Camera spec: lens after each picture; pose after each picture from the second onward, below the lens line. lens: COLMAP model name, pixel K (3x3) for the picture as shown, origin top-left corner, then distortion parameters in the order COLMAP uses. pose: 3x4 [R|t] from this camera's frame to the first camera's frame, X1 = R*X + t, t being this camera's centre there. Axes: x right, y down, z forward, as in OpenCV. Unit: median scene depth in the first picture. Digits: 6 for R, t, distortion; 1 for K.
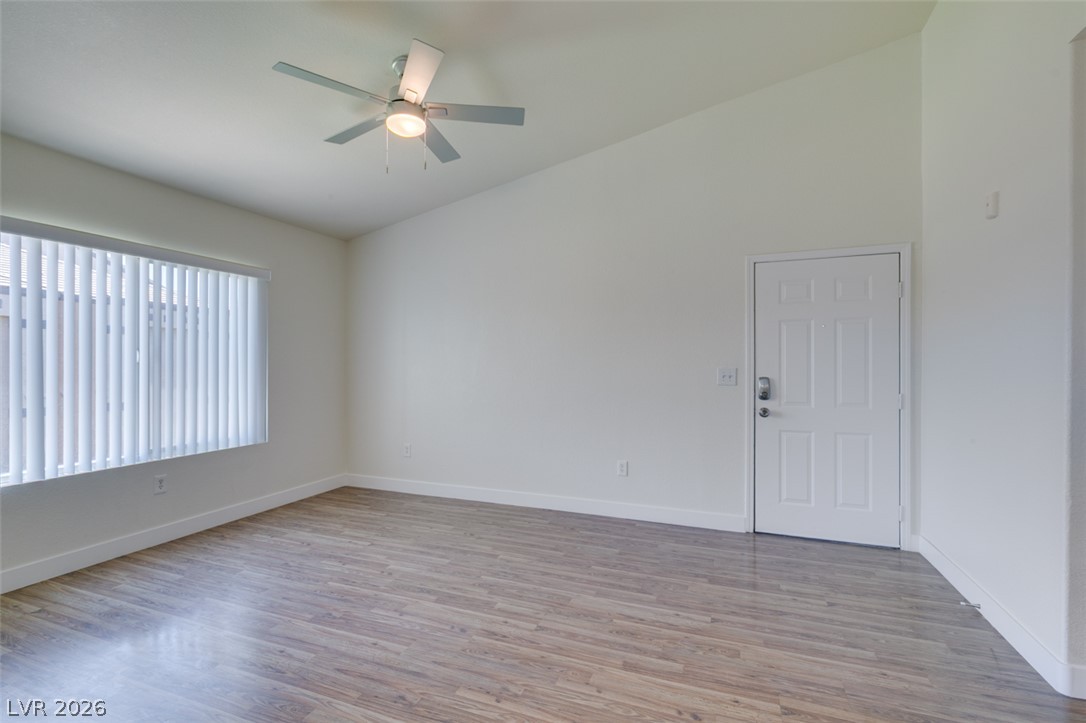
lens RADIAL K [[494.0, 0, 542.0], [0, 494.0, 365.4], [0, 0, 1]] dist [0.002068, -0.000601]
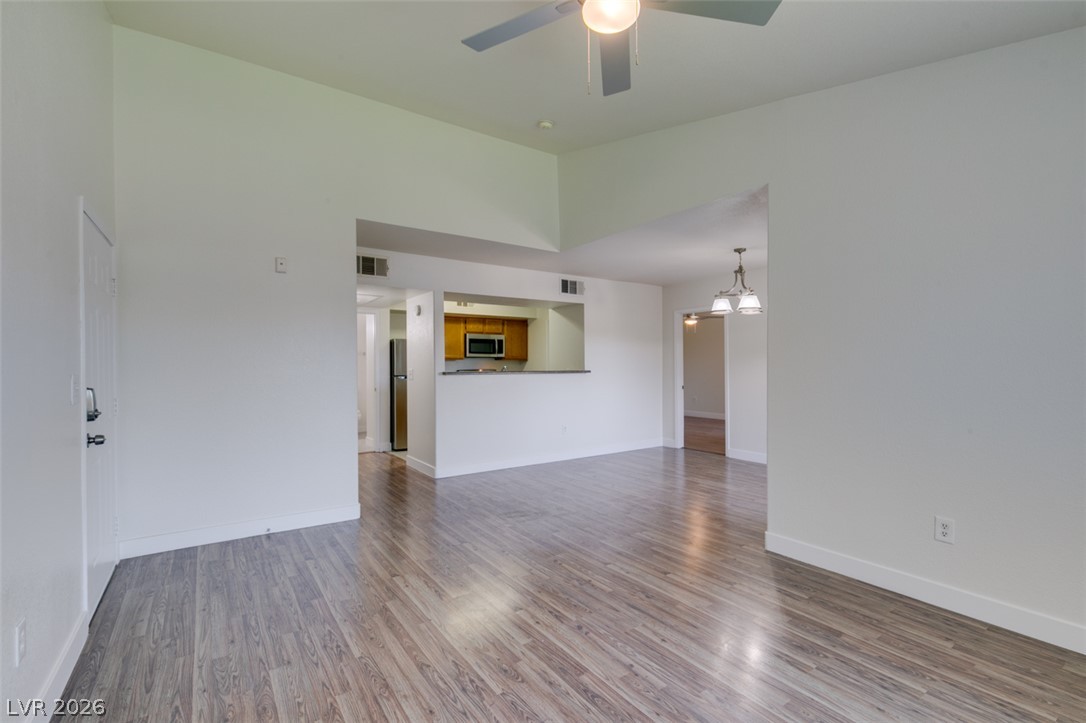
lens RADIAL K [[488.3, 0, 542.9], [0, 488.3, 363.0], [0, 0, 1]] dist [0.003041, -0.000478]
pose [[-0.825038, 0.002144, 0.565073, -0.470795], [0.003086, 0.999995, 0.000711, -0.008577], [-0.565069, 0.002330, -0.825041, 1.318995]]
